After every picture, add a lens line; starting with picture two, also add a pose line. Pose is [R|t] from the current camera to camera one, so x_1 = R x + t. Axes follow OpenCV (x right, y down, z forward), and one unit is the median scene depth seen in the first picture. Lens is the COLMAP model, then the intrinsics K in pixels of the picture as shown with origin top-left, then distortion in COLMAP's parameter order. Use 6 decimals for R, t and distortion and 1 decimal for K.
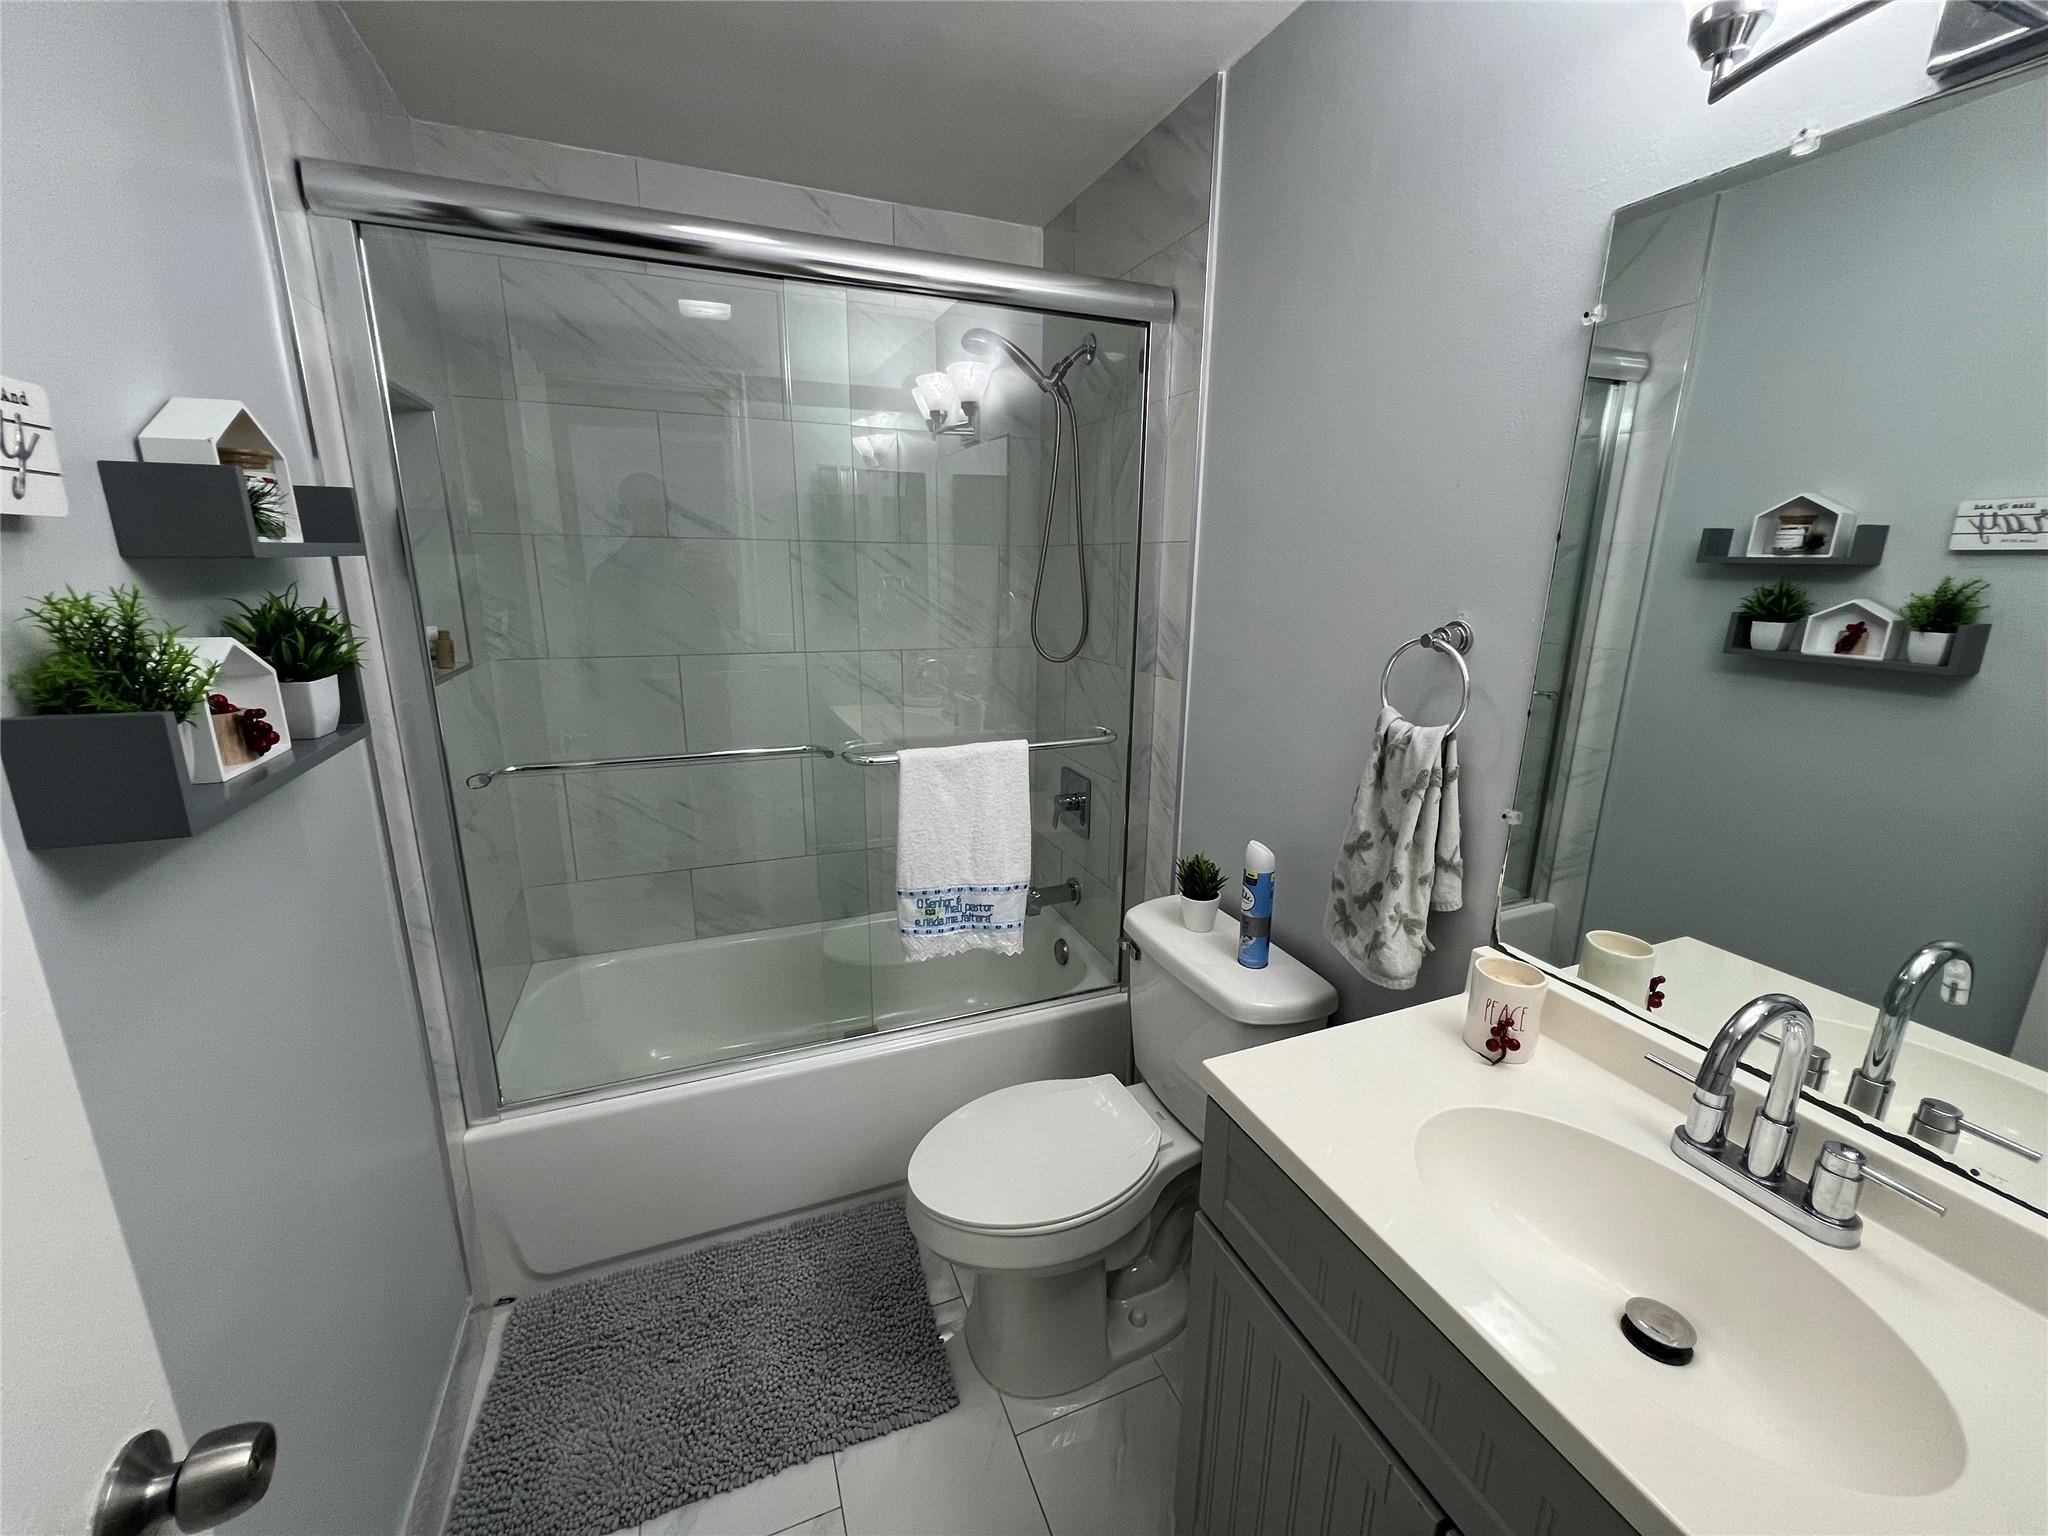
lens RADIAL K [[816.6, 0, 1024.5], [0, 816.6, 765.9], [0, 0, 1]] dist [-0.002316, 0.000364]
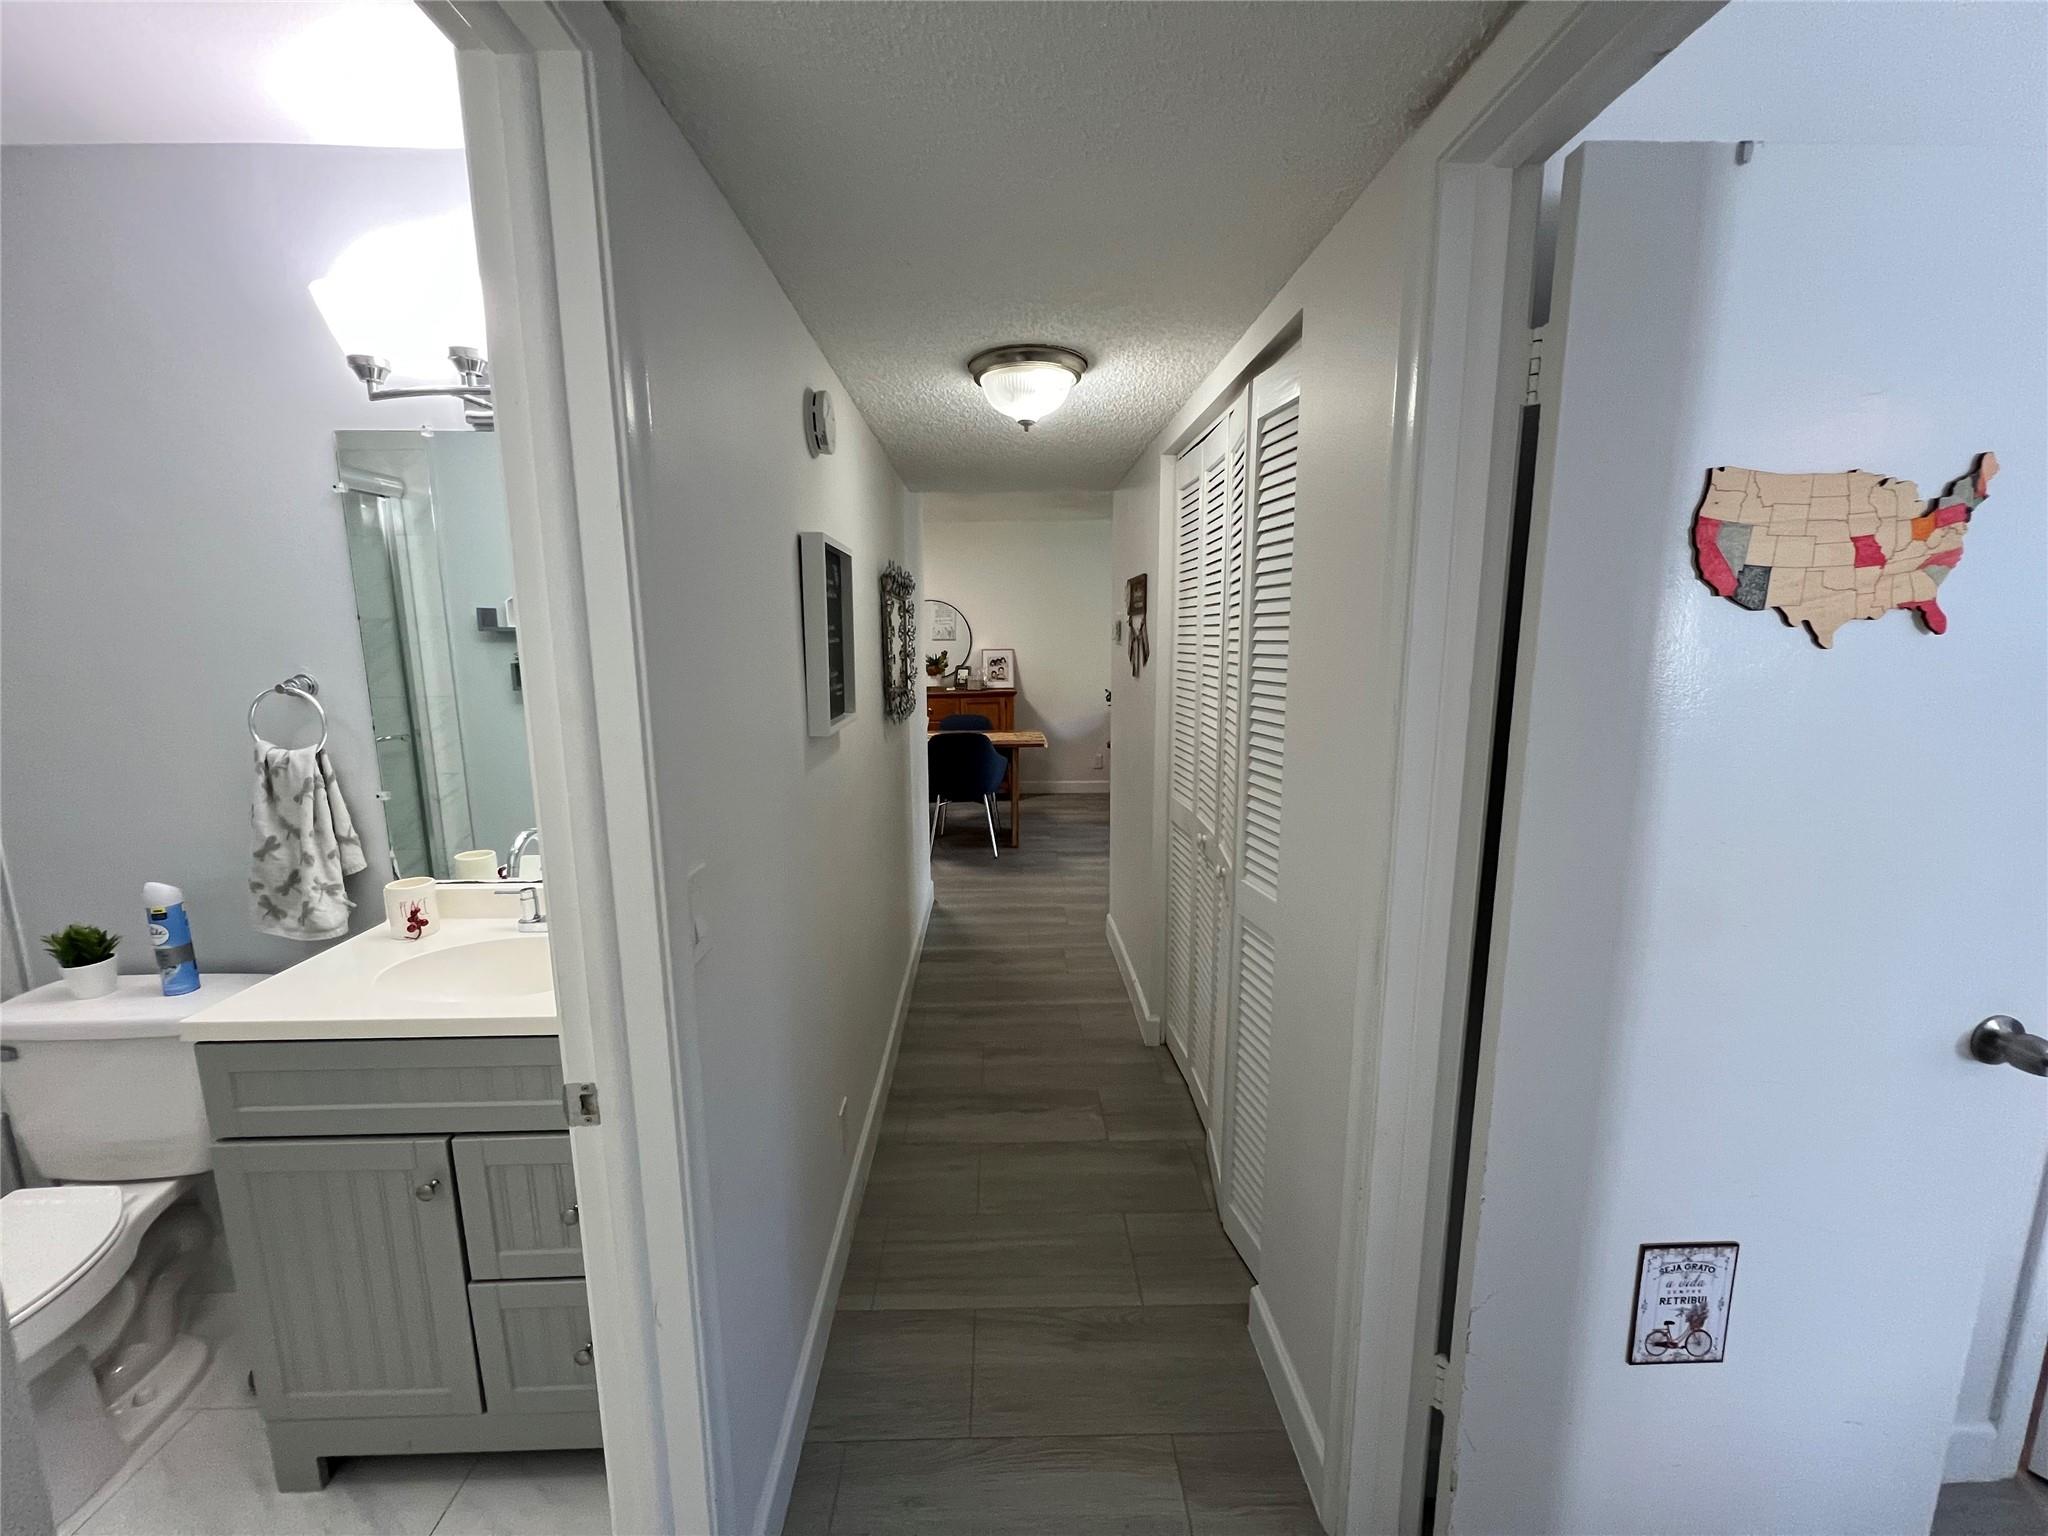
lens RADIAL K [[816.6, 0, 1021.4], [0, 816.6, 771.7], [0, 0, 1]] dist [-0.002316, 0.000364]
pose [[0.348198, -0.170692, 0.921750, -0.363858], [0.237592, 0.967246, 0.089365, 0.154324], [-0.906812, 0.187883, 0.377348, -0.629582]]
